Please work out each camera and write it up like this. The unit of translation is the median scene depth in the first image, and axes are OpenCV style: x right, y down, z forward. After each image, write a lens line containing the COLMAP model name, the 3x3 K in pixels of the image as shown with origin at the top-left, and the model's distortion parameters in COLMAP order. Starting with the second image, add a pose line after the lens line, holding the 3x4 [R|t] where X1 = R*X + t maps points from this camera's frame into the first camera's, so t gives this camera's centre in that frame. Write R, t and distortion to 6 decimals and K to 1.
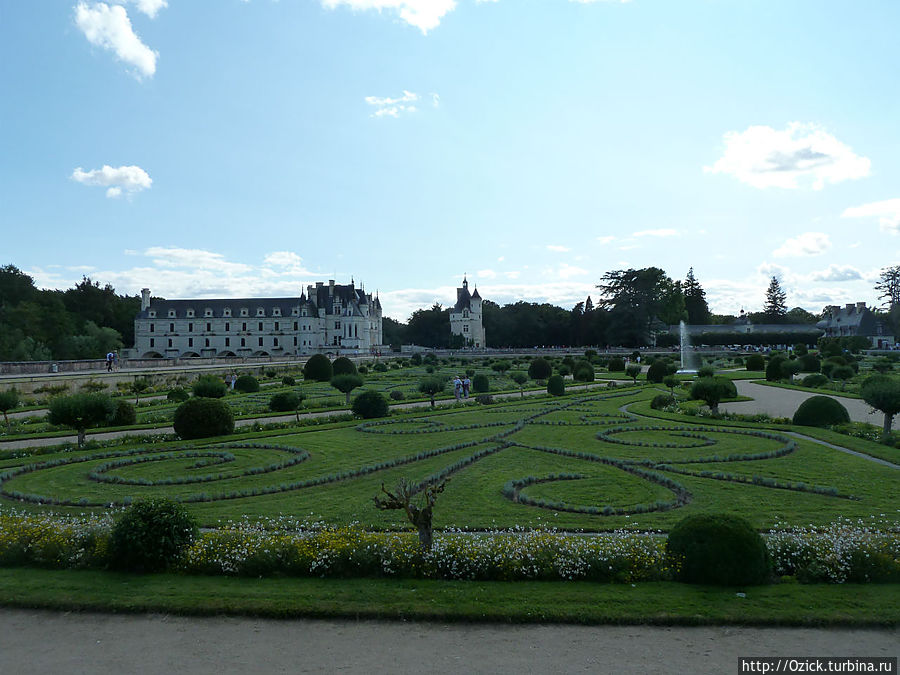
lens RADIAL K [[690.5, 0, 444.3], [0, 690.5, 335.2], [0, 0, 1]] dist [-0.011987, 0.002110]
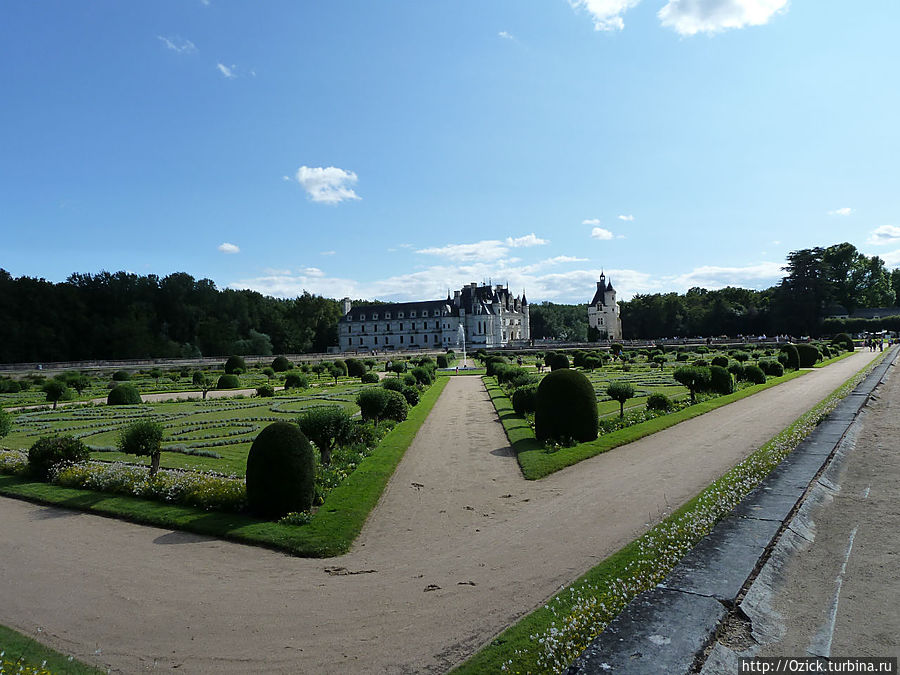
lens RADIAL K [[690.5, 0, 442.8], [0, 690.5, 332.6], [0, 0, 1]] dist [-0.011987, 0.002110]
pose [[0.889561, -0.026456, -0.456050, 0.290034], [0.031067, 0.999514, 0.002616, -0.003059], [0.455759, -0.016495, 0.889950, -0.021466]]
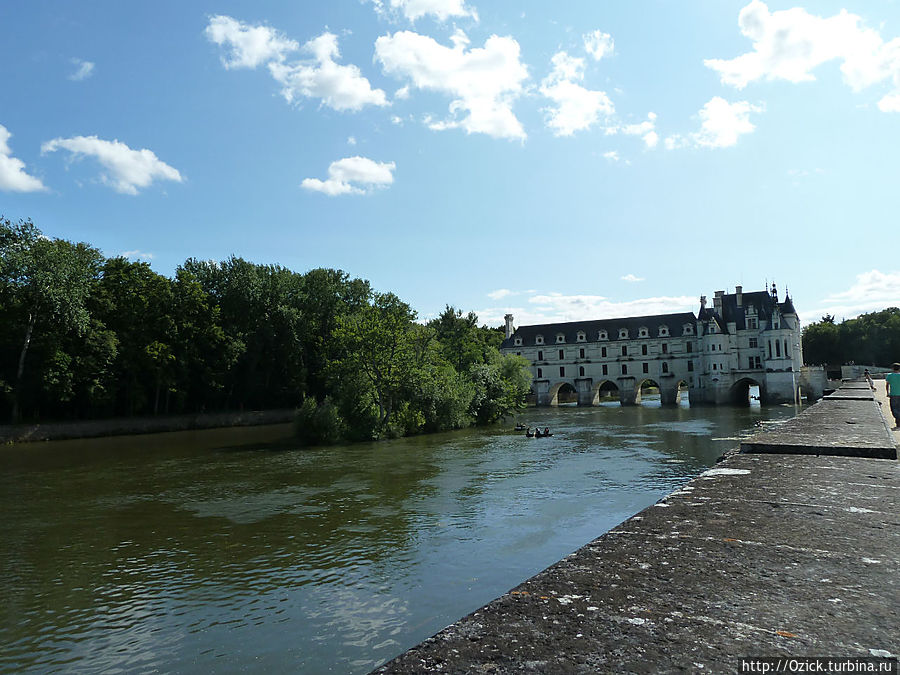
lens RADIAL K [[690.5, 0, 457.7], [0, 690.5, 342.6], [0, 0, 1]] dist [-0.011987, 0.002110]
pose [[0.922463, -0.051620, -0.382619, -0.154853], [0.039803, 0.998456, -0.038740, 0.002032], [0.384028, 0.020507, 0.923094, 0.141796]]
